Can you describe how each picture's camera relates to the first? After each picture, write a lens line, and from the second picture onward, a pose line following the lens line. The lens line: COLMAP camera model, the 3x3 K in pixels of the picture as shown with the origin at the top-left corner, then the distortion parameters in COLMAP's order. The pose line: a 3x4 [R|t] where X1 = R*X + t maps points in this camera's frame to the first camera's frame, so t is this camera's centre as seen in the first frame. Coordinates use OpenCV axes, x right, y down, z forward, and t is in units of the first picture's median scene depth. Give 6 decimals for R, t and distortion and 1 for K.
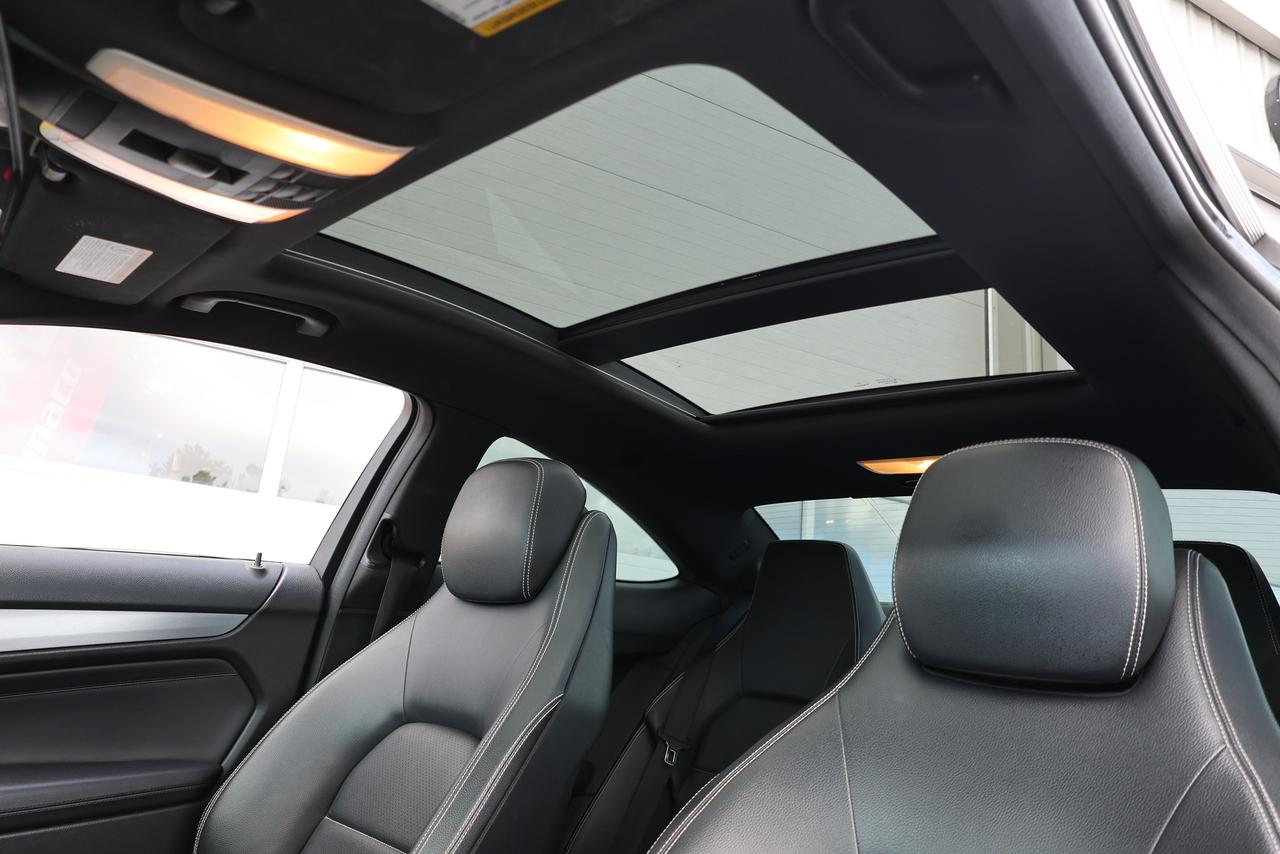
lens RADIAL K [[899.5, 0, 640.0], [0, 899.5, 427.0], [0, 0, 1]] dist [0.006271, 0.002142]
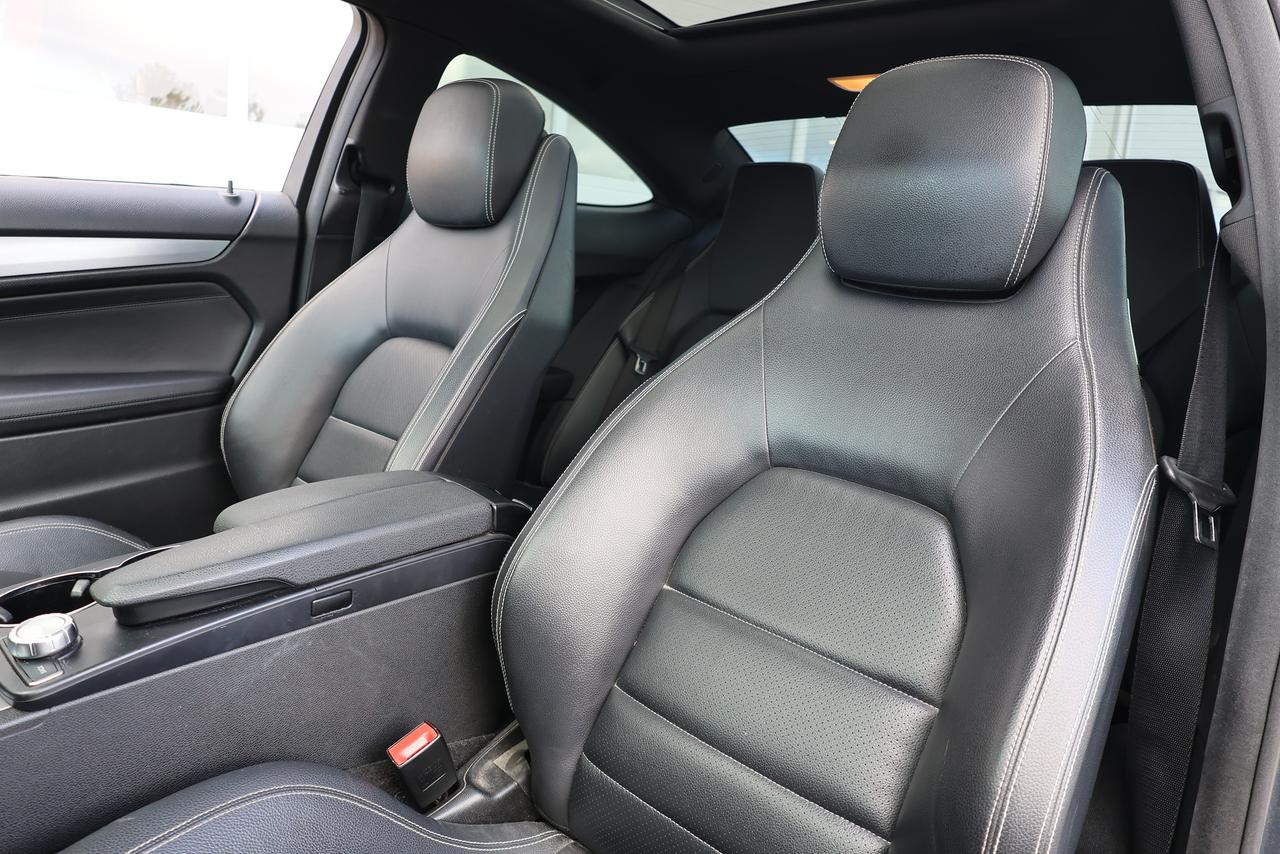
lens RADIAL K [[903.9, 0, 640.0], [0, 903.9, 427.0], [0, 0, 1]] dist [-0.004428, 0.000941]
pose [[0.999949, -0.009469, -0.003632, 0.045510], [0.010133, 0.917483, 0.397646, -0.006696], [-0.000433, -0.397662, 0.917532, -0.053933]]
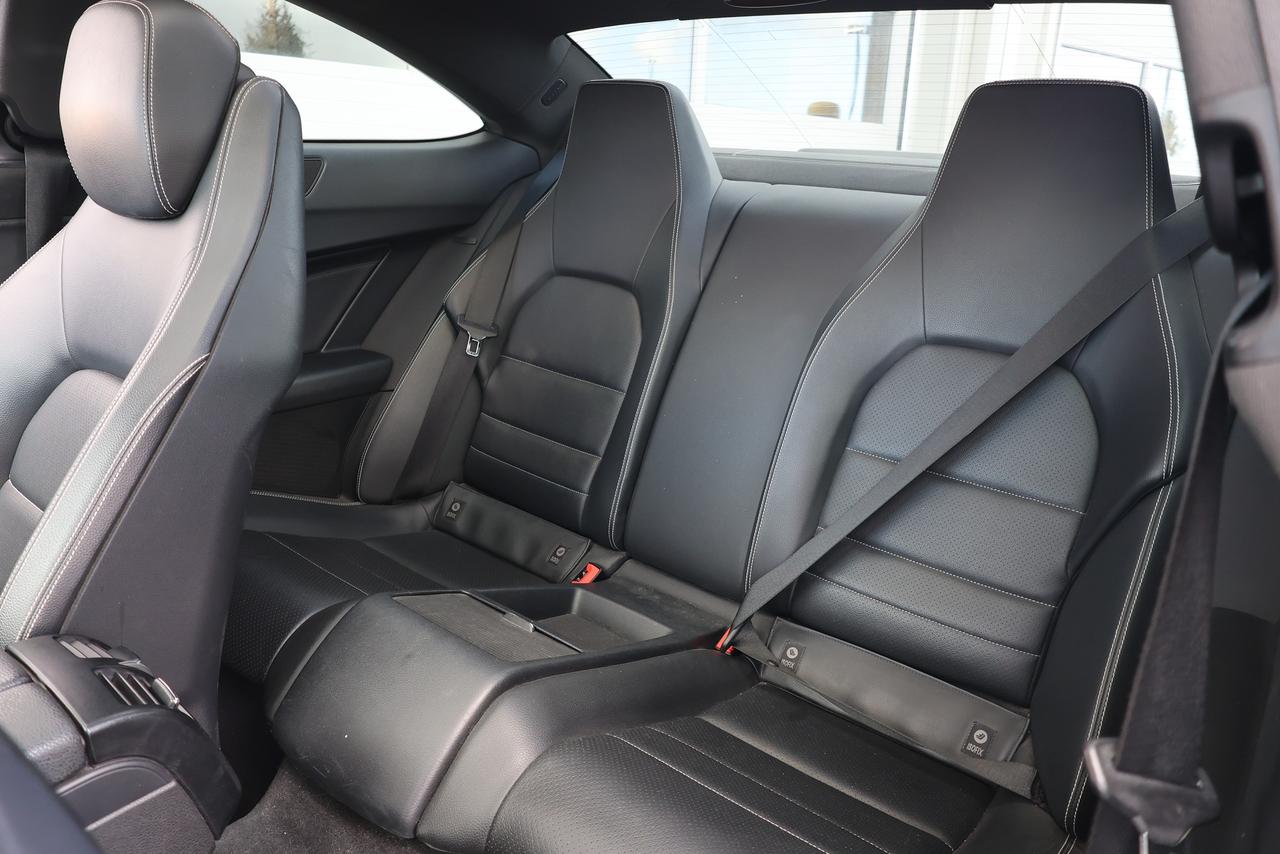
lens RADIAL K [[880.3, 0, 639.5], [0, 880.3, 452.7], [0, 0, 1]] dist [-0.003210, -0.000989]
pose [[0.996741, -0.067501, 0.044176, 0.194545], [0.032890, 0.840052, 0.541509, -0.020449], [-0.073662, -0.538291, 0.839534, 0.242661]]
